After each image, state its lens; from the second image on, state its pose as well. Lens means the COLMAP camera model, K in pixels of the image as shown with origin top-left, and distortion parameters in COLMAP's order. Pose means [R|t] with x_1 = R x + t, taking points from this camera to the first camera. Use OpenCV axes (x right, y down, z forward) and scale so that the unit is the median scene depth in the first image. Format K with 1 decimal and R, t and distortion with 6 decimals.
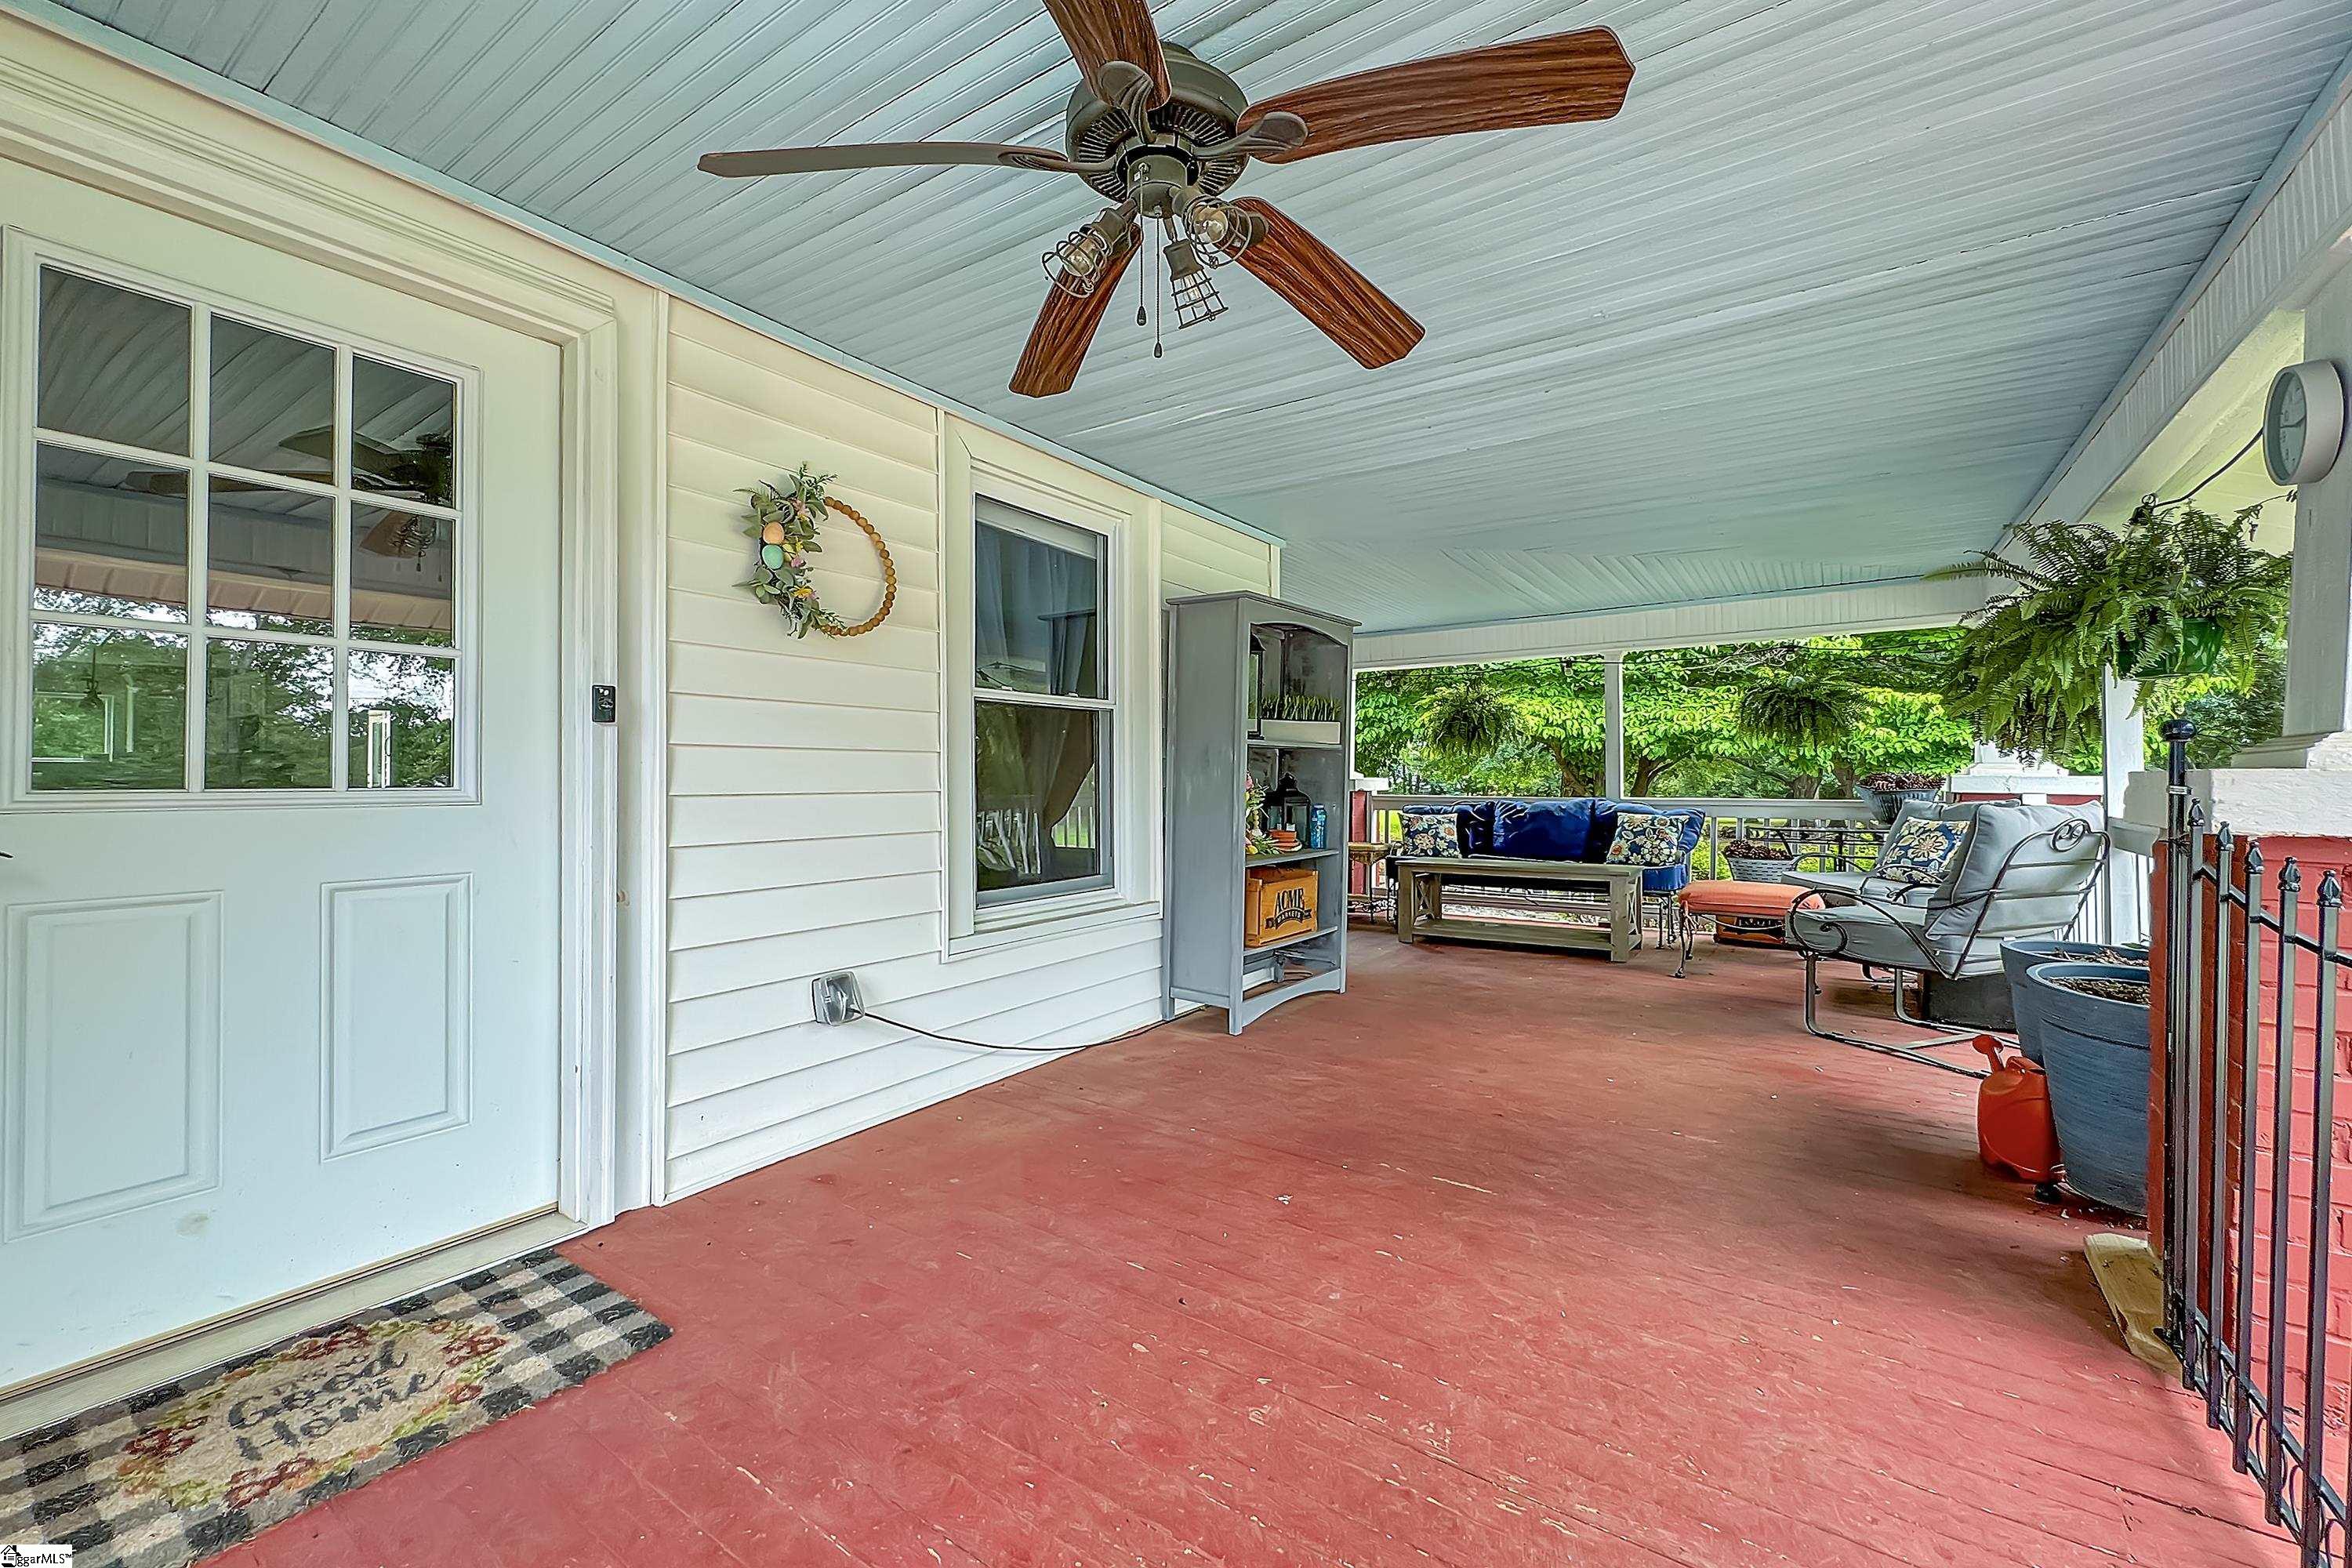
lens RADIAL K [[948.6, 0, 1176.0], [0, 948.6, 784.0], [0, 0, 1]] dist [-0.000461, 0.000060]
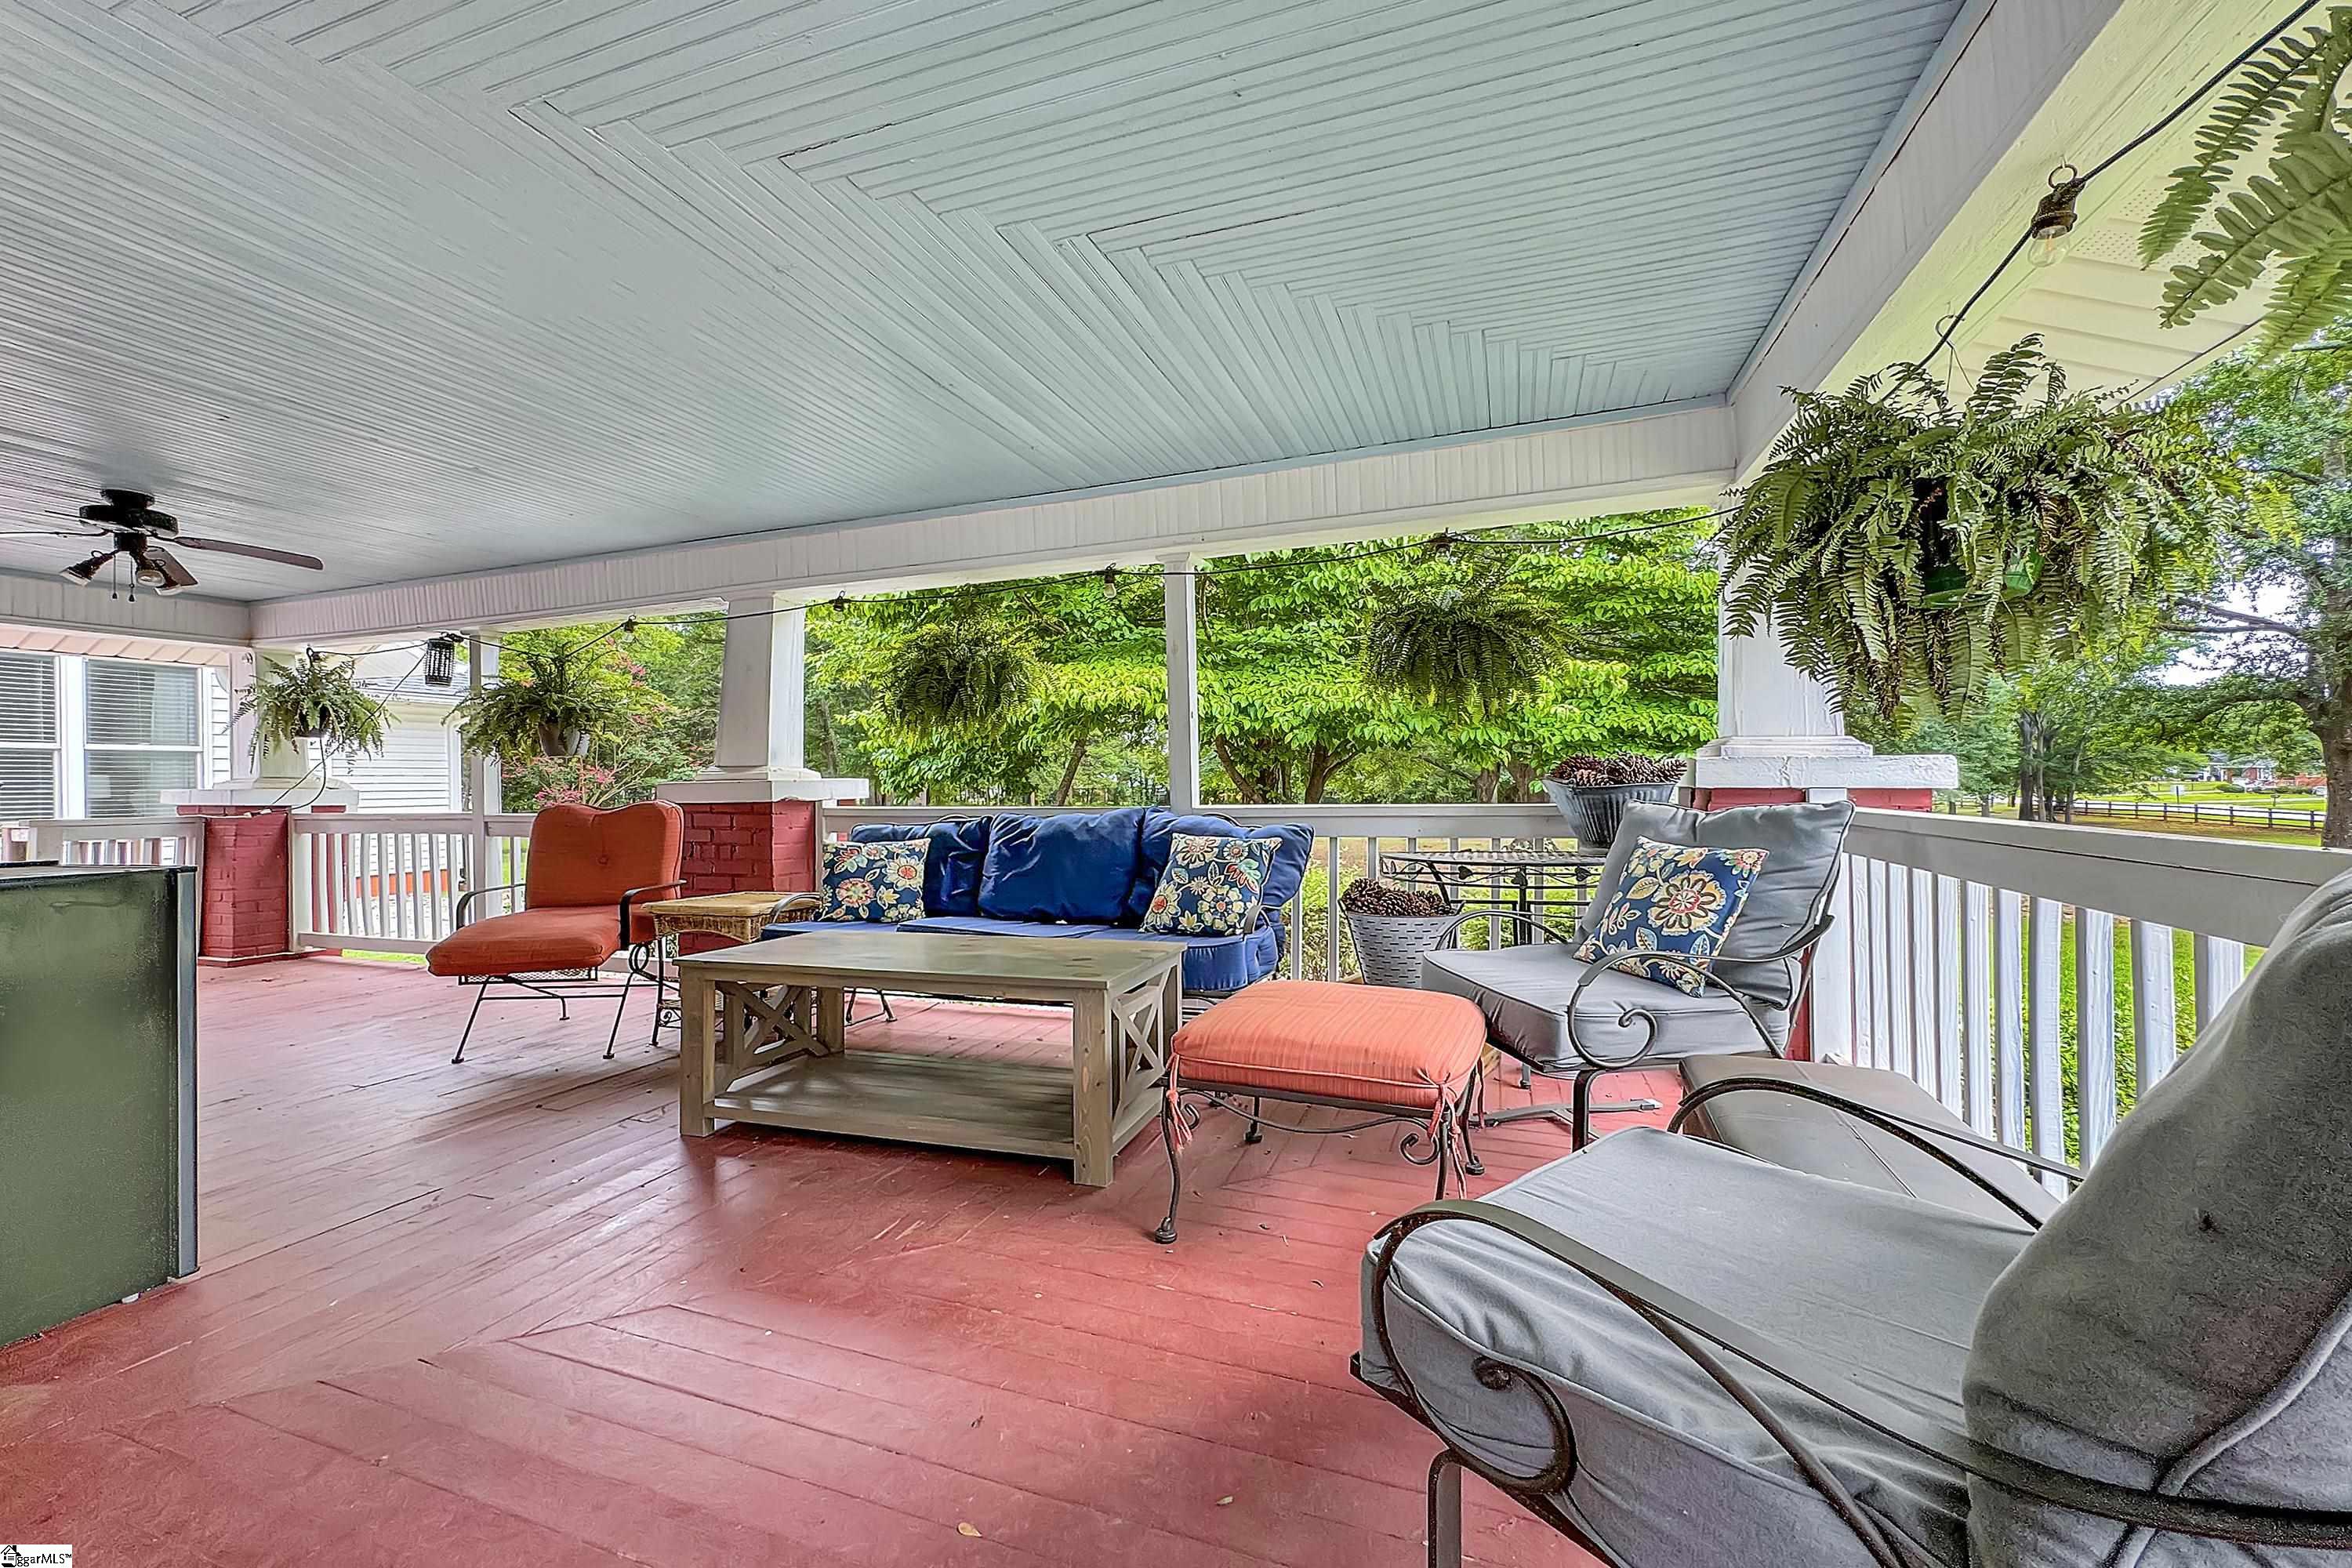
lens RADIAL K [[948.6, 0, 1176.0], [0, 948.6, 784.0], [0, 0, 1]] dist [-0.000461, 0.000060]
pose [[0.964123, -0.015136, 0.265023, 0.335570], [0.016218, 0.999867, -0.001897, 0.002480], [-0.264959, 0.006127, 0.964240, 0.484573]]
